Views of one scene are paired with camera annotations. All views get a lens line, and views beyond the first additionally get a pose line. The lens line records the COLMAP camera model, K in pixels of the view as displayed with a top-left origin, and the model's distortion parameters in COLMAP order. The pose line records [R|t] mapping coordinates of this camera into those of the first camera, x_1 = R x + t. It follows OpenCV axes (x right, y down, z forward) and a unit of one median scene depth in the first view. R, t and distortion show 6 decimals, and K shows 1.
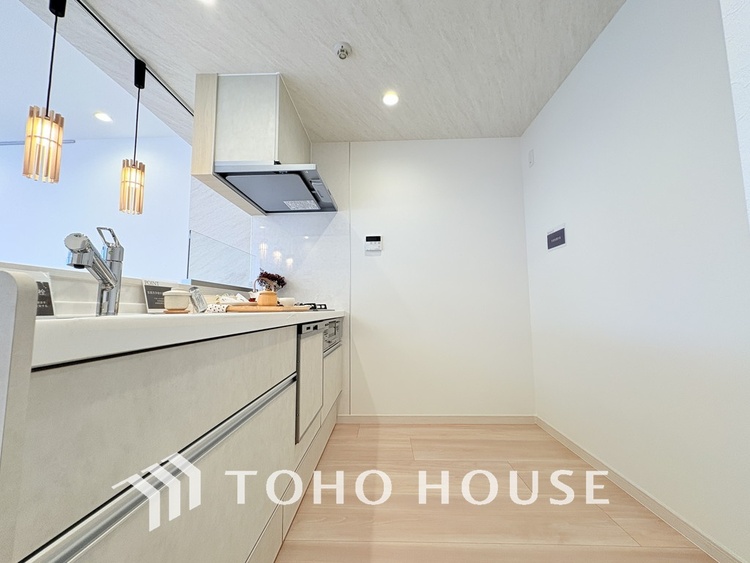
lens RADIAL K [[298.6, 0, 378.4], [0, 298.6, 282.0], [0, 0, 1]] dist [-0.002604, 0.001067]
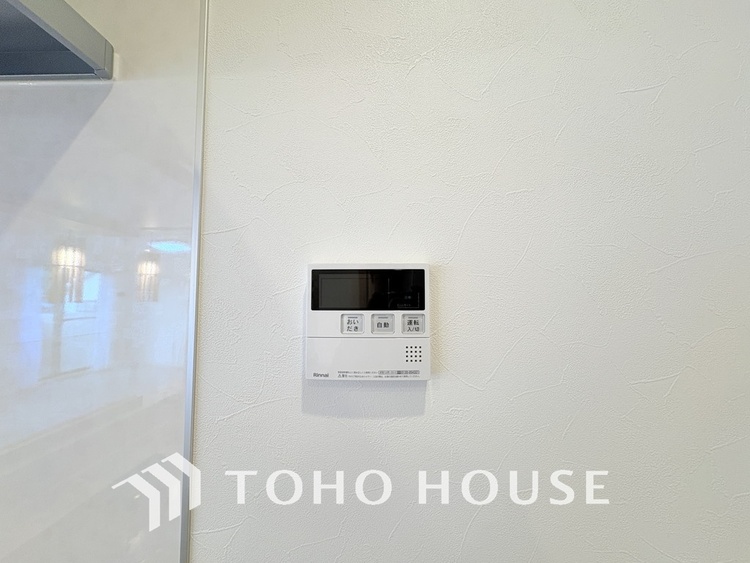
lens RADIAL K [[298.6, 0, 377.1], [0, 298.6, 282.4], [0, 0, 1]] dist [-0.002604, 0.001067]
pose [[0.999773, 0.017103, 0.012676, -0.020620], [-0.018009, 0.997006, 0.075204, -0.220496], [-0.011352, -0.075415, 0.997088, 1.225309]]
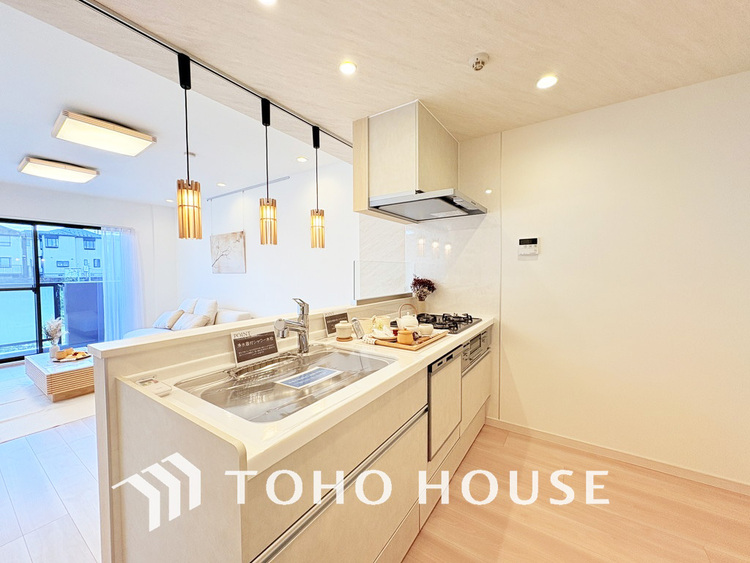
lens RADIAL K [[298.6, 0, 373.9], [0, 298.6, 287.2], [0, 0, 1]] dist [-0.002604, 0.001067]
pose [[0.845408, 0.025336, -0.533519, 0.102167], [0.047258, 0.991409, 0.121964, -0.196025], [0.532026, -0.128322, 0.836948, -0.018770]]
